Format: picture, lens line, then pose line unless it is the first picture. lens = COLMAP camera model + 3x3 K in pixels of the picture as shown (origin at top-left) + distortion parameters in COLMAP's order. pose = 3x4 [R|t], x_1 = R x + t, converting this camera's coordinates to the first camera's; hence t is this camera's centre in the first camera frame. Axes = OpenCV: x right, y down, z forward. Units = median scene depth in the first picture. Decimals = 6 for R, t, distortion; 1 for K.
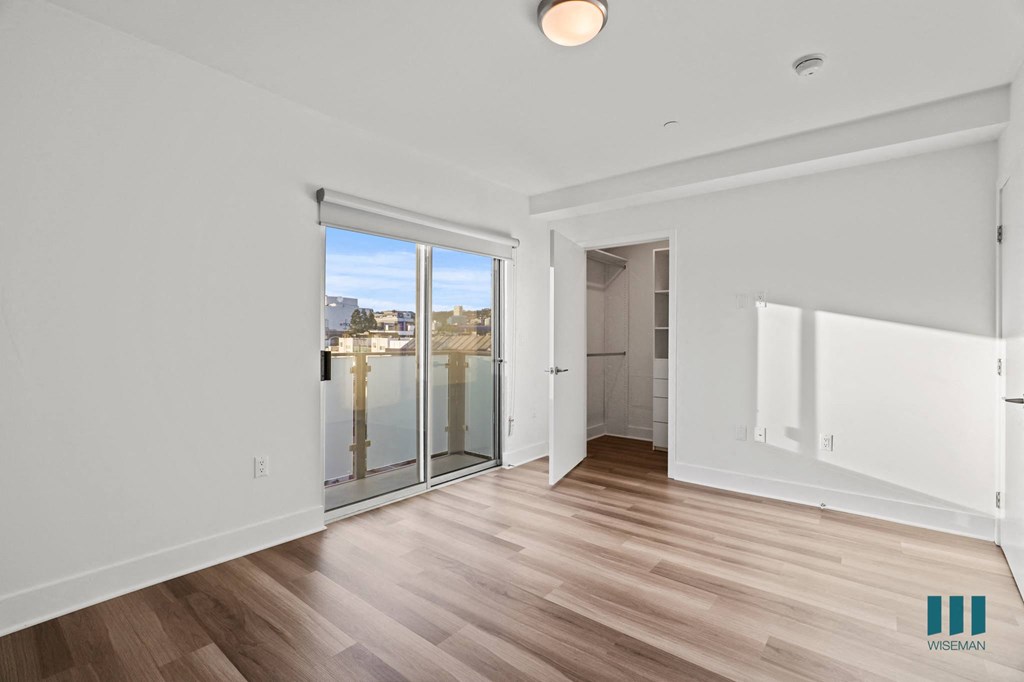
lens RADIAL K [[467.2, 0, 528.9], [0, 467.2, 341.3], [0, 0, 1]] dist [-0.001181, -0.000035]
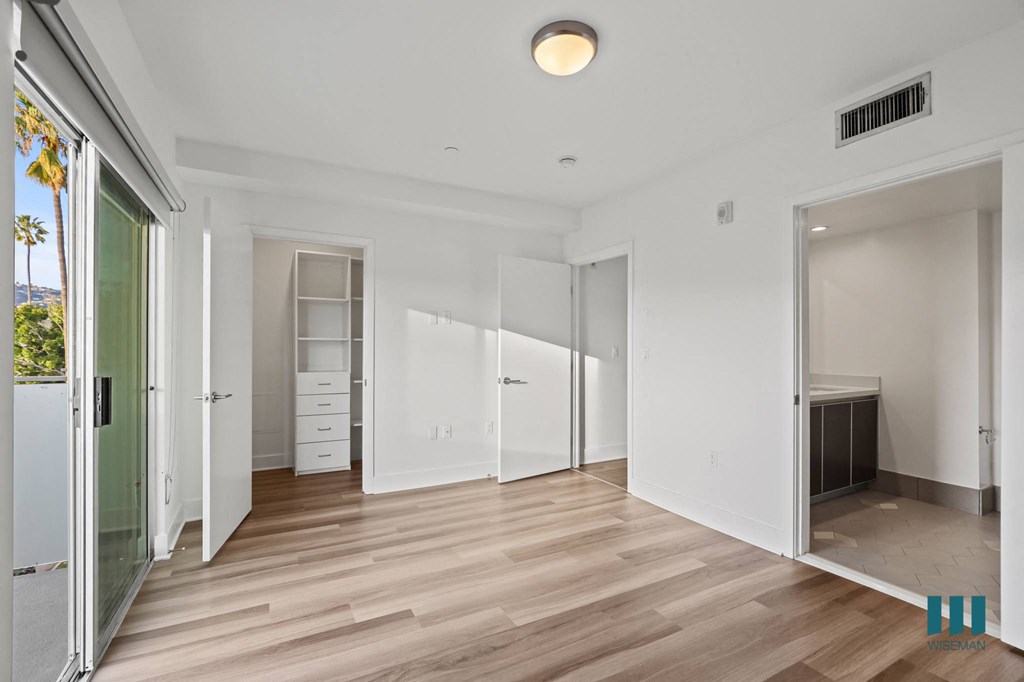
lens RADIAL K [[460.1, 0, 505.2], [0, 460.1, 350.0], [0, 0, 1]] dist [-0.000239, 0.000022]
pose [[0.405757, -0.005391, 0.913965, -0.525805], [0.006782, 0.999973, 0.002887, -0.009070], [-0.913956, 0.005027, 0.405782, 0.406287]]
